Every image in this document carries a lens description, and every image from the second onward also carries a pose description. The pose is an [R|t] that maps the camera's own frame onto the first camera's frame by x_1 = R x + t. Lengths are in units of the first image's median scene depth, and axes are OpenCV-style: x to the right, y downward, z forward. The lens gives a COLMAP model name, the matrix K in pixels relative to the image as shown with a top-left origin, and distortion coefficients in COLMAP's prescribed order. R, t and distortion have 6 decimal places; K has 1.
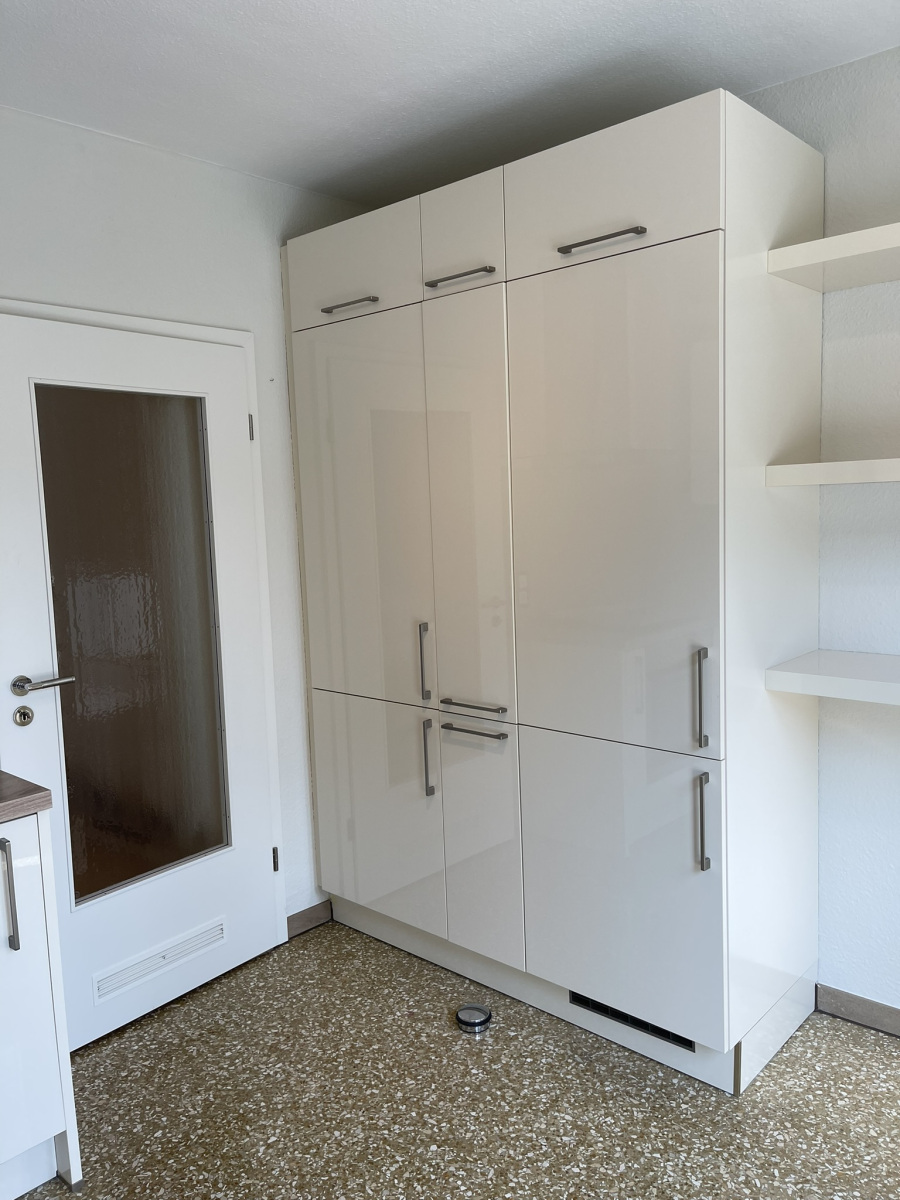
lens RADIAL K [[919.0, 0, 450.0], [0, 919.0, 600.0], [0, 0, 1]] dist [0.002713, -0.006706]
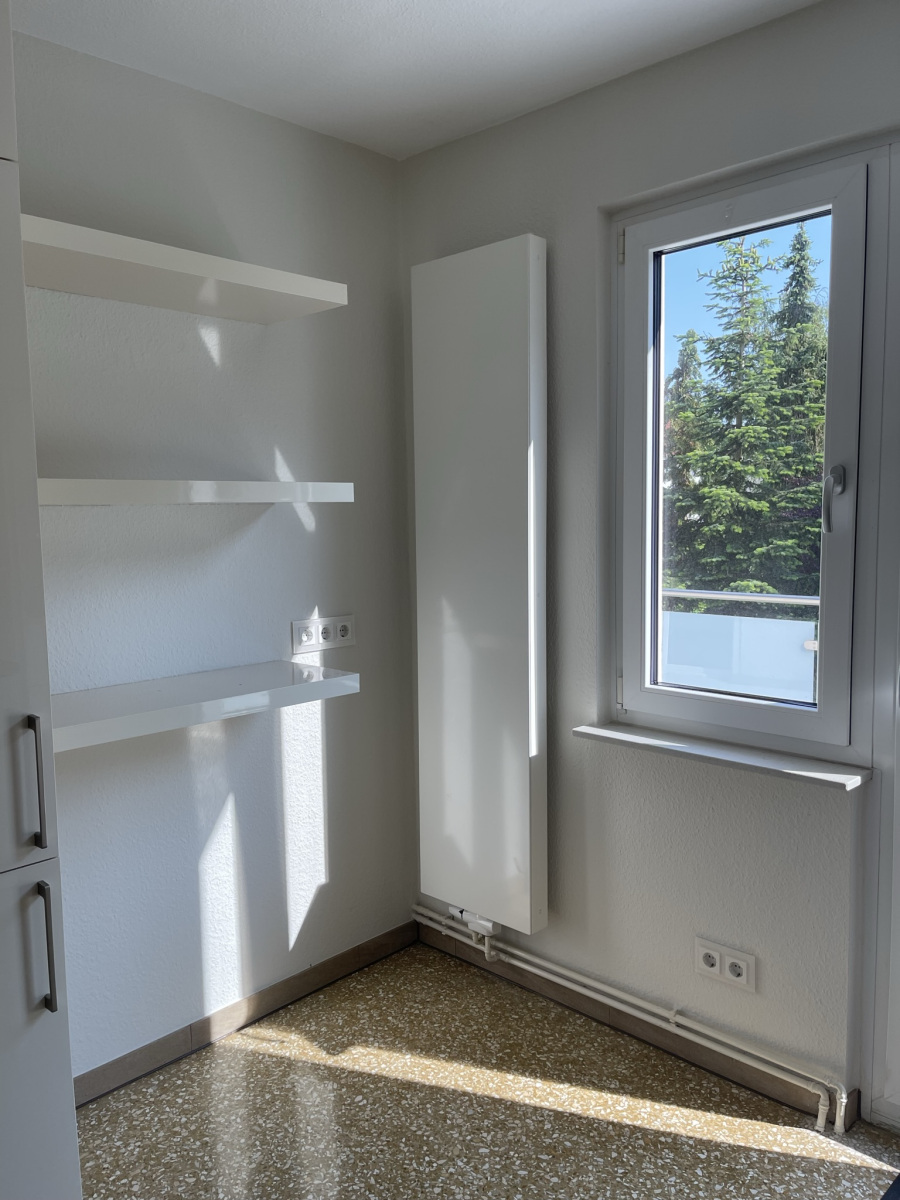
lens RADIAL K [[919.0, 0, 450.0], [0, 919.0, 600.0], [0, 0, 1]] dist [0.002713, -0.006706]
pose [[0.054898, -0.055402, 0.996954, -0.445310], [0.116477, 0.991998, 0.048712, -0.040088], [-0.991675, 0.113448, 0.060911, 0.587738]]
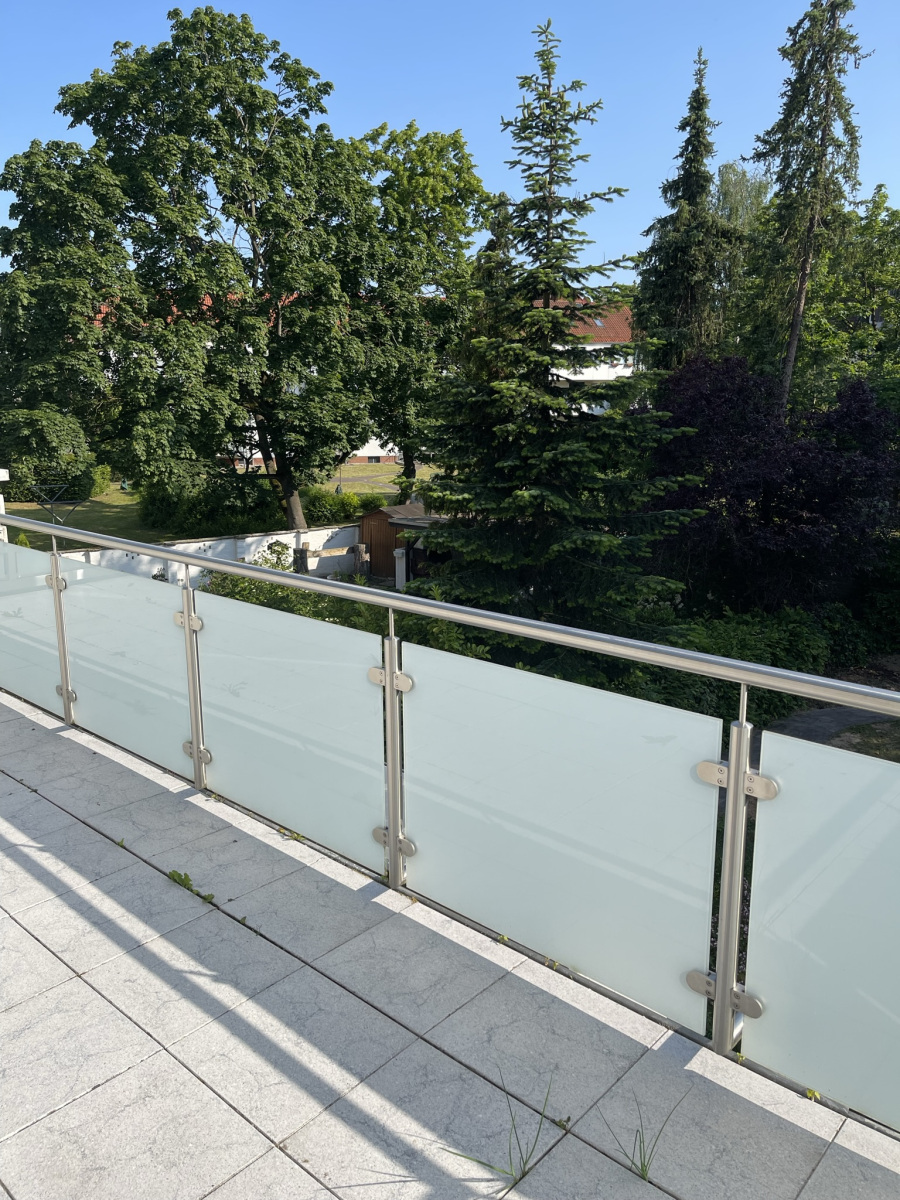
lens RADIAL K [[919.0, 0, 450.0], [0, 919.0, 600.0], [0, 0, 1]] dist [0.002713, -0.006706]
pose [[0.024512, -0.174779, 0.984303, -0.338324], [0.102704, 0.979829, 0.171427, -0.031720], [-0.994410, 0.096890, 0.041969, 0.415241]]
